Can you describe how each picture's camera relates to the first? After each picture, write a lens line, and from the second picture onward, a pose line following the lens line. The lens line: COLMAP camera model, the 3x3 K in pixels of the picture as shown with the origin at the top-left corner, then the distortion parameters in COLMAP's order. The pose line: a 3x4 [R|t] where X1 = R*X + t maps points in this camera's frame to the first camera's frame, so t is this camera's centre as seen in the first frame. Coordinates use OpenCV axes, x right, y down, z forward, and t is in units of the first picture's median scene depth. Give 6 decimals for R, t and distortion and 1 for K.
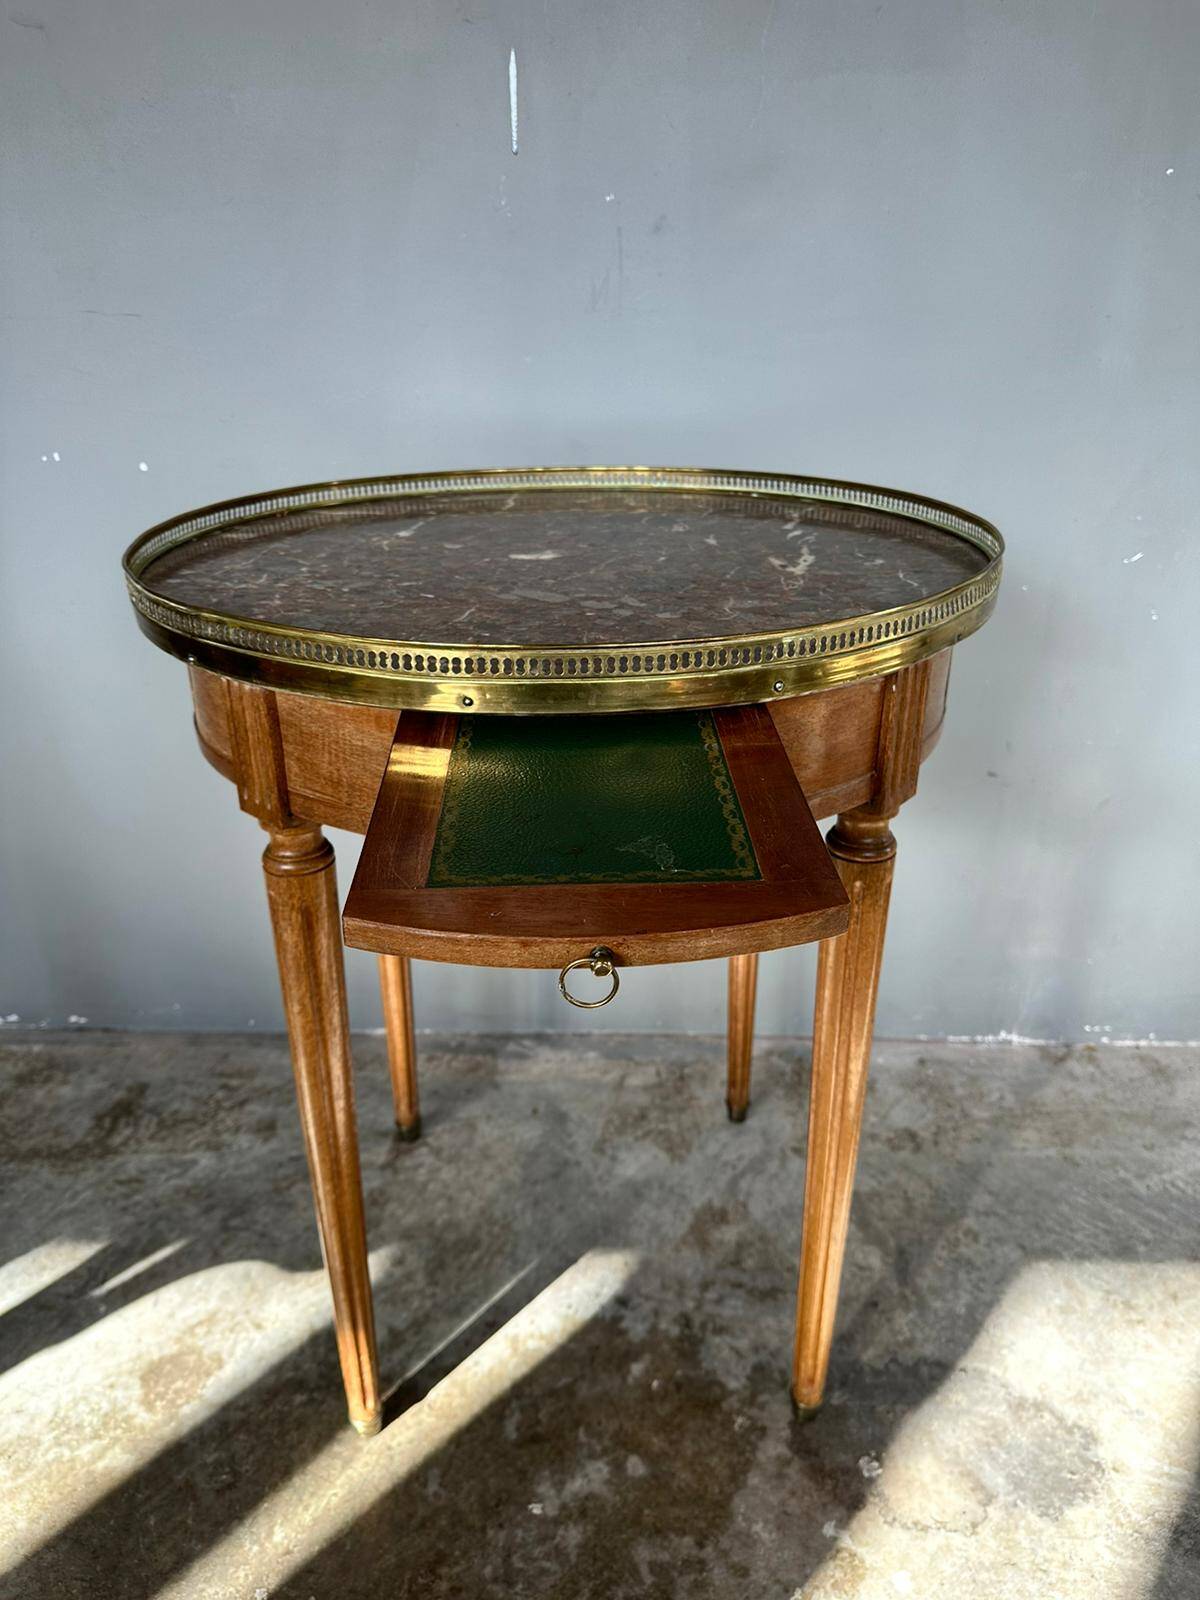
lens RADIAL K [[1143.2, 0, 597.5], [0, 1143.2, 790.3], [0, 0, 1]] dist [-0.020703, -0.003429]
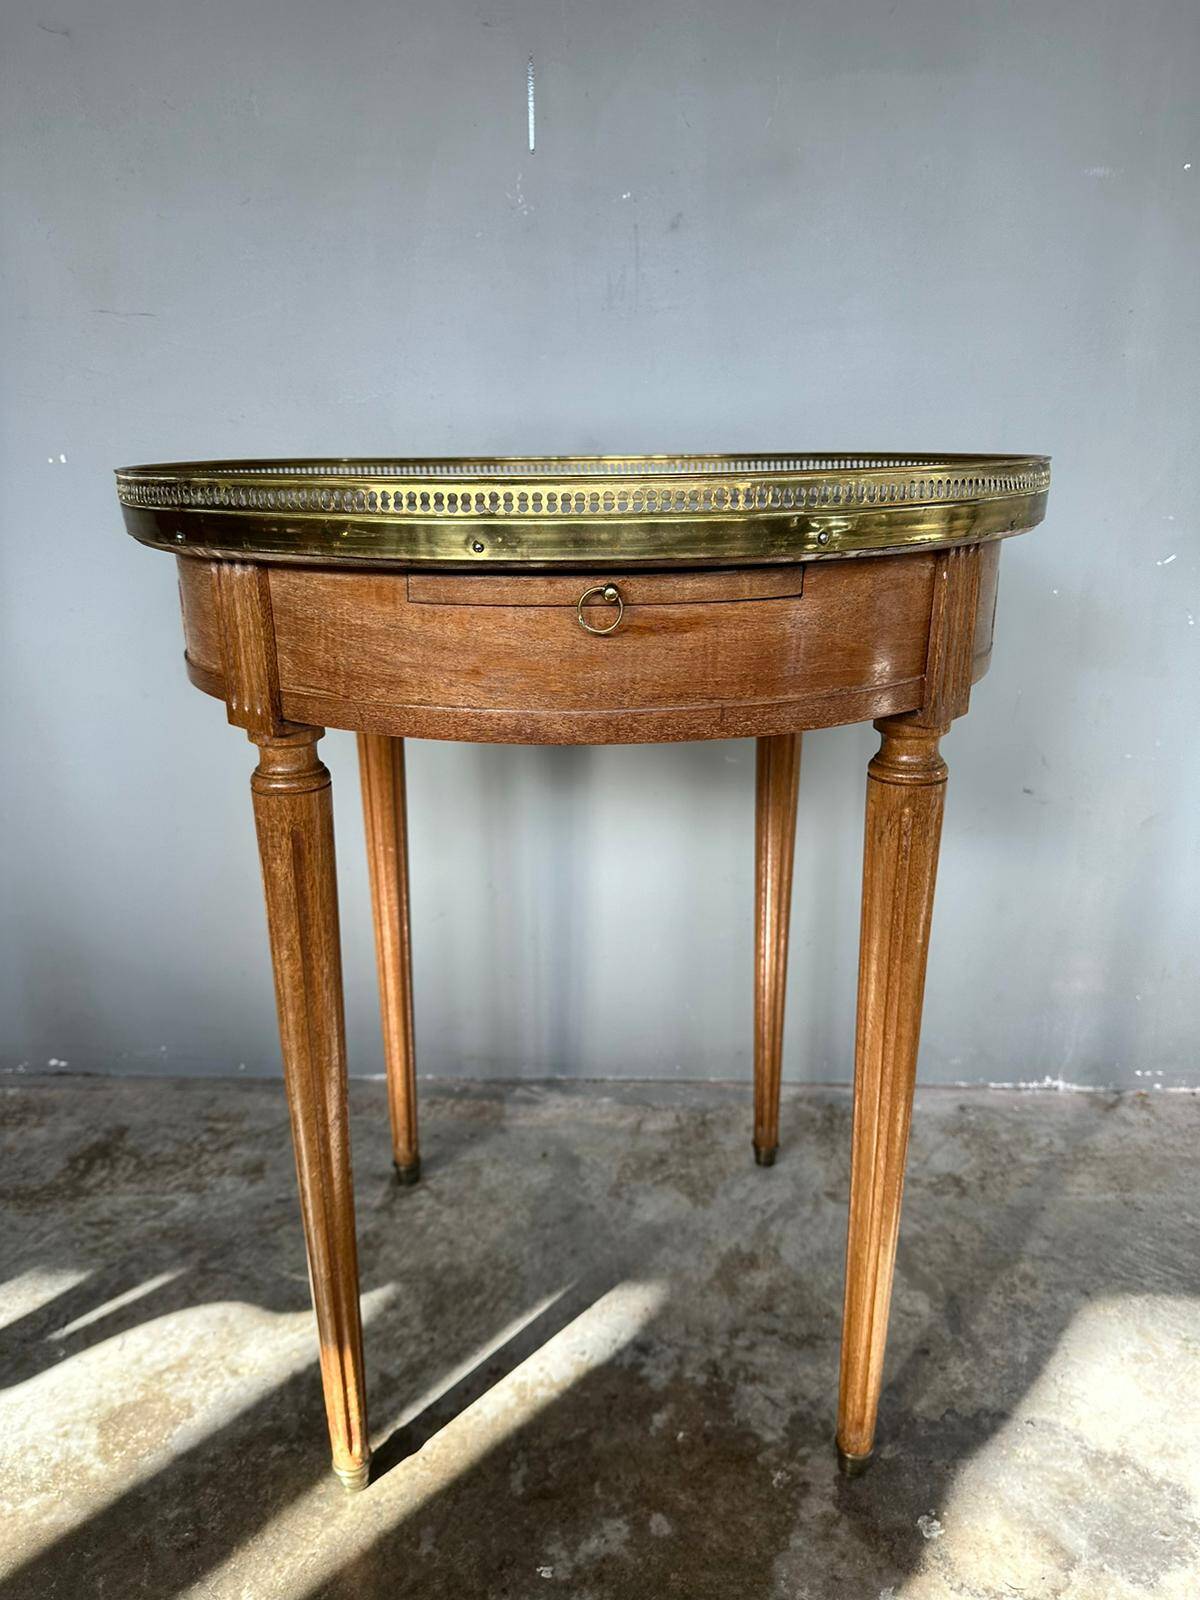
lens RADIAL K [[1143.2, 0, 597.9], [0, 1143.2, 798.1], [0, 0, 1]] dist [-0.020703, -0.003429]
pose [[0.999975, 0.000430, -0.006987, -0.006960], [-0.001188, 0.994067, -0.108761, 0.117582], [0.006899, 0.108767, 0.994043, 0.066382]]
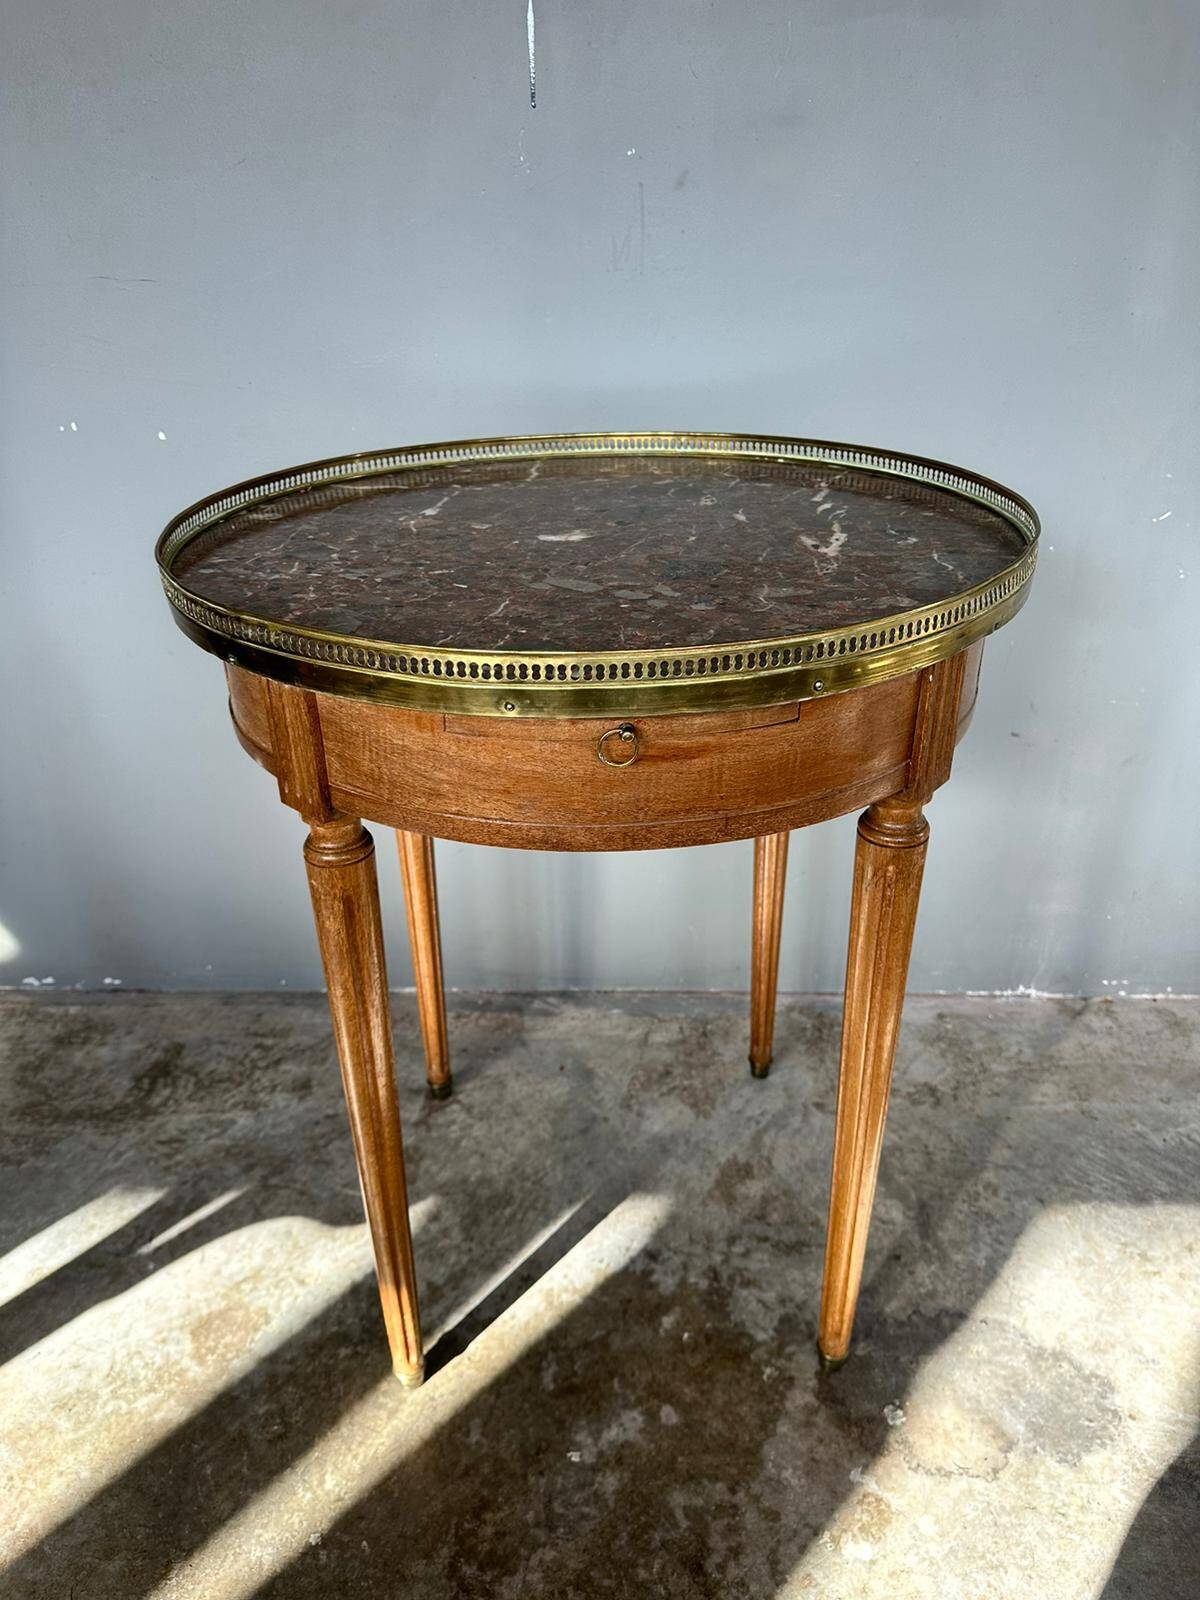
lens RADIAL K [[1143.2, 0, 593.8], [0, 1143.2, 792.5], [0, 0, 1]] dist [-0.020703, -0.003429]
pose [[0.999893, -0.009519, -0.011069, -0.015796], [0.010174, 0.998105, 0.060690, -0.033826], [0.010470, -0.060797, 0.998095, -0.006290]]
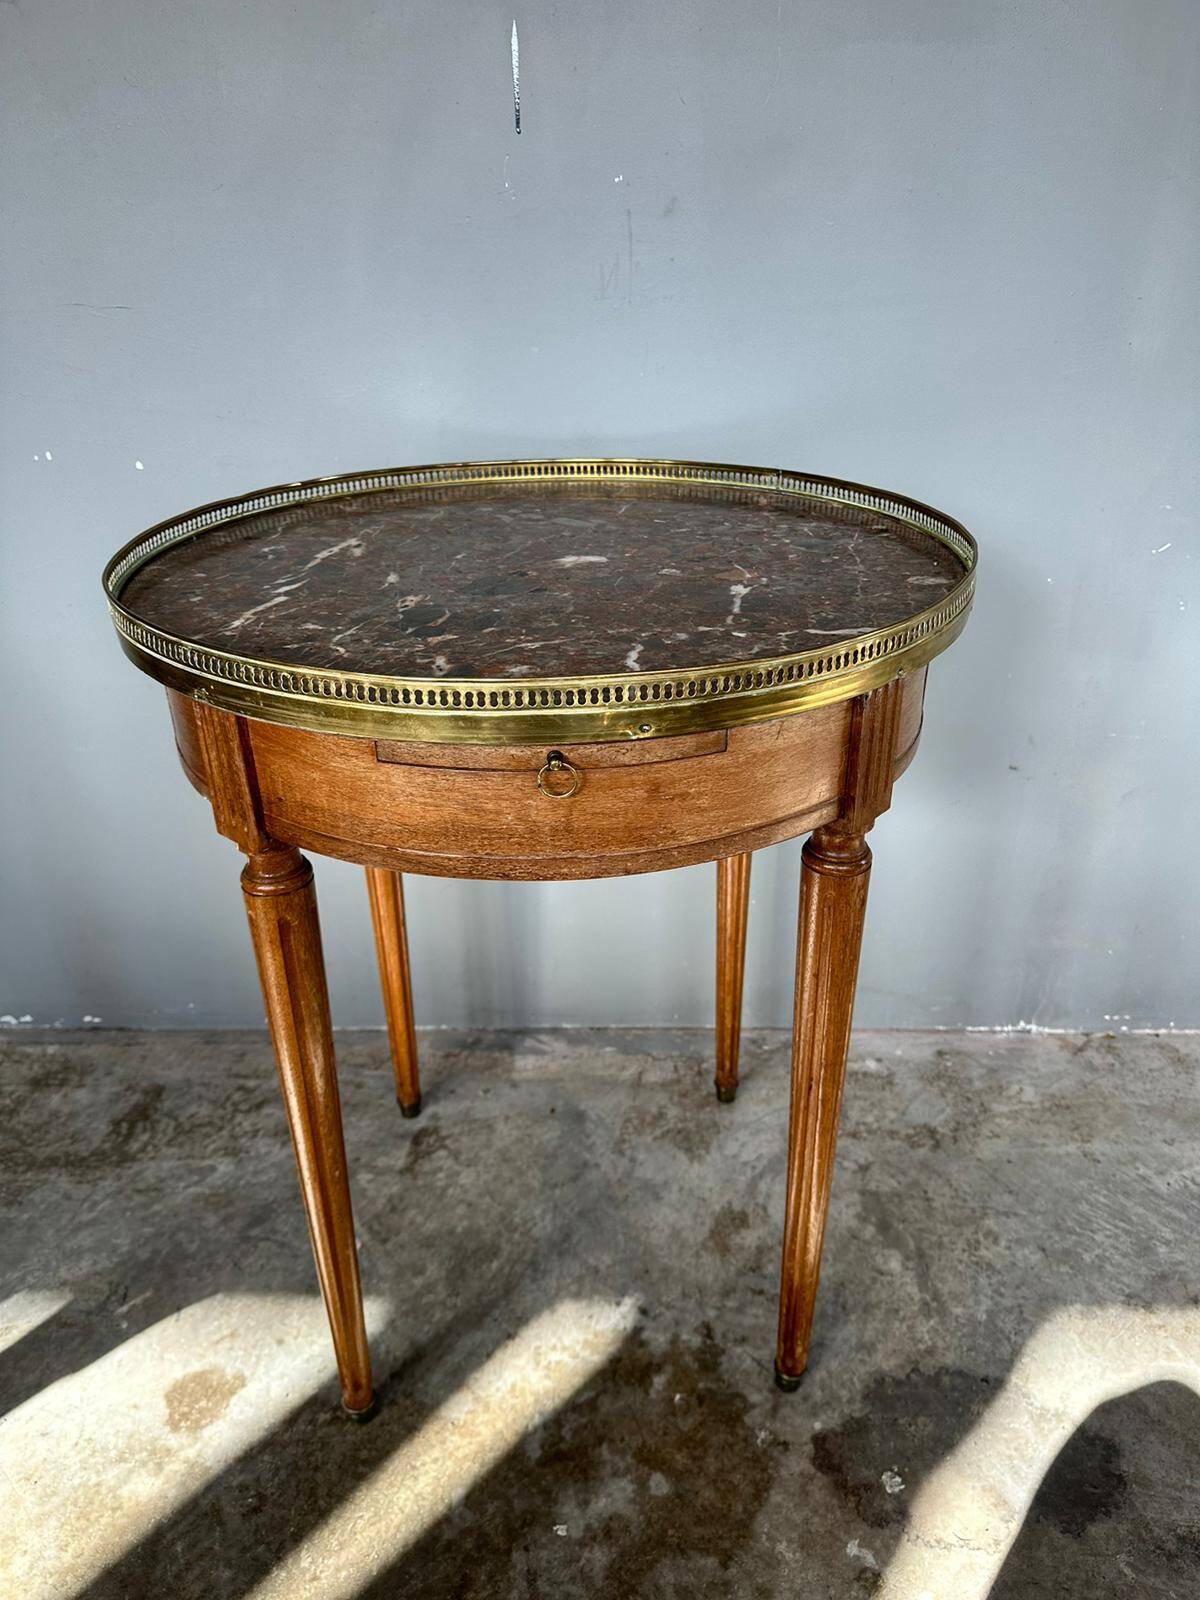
lens RADIAL K [[1143.2, 0, 608.0], [0, 1143.2, 786.1], [0, 0, 1]] dist [-0.020703, -0.003429]
pose [[0.999932, -0.011638, -0.000778, -0.003245], [0.011662, 0.998815, 0.047249, -0.059956], [0.000227, -0.047255, 0.998883, 0.022642]]
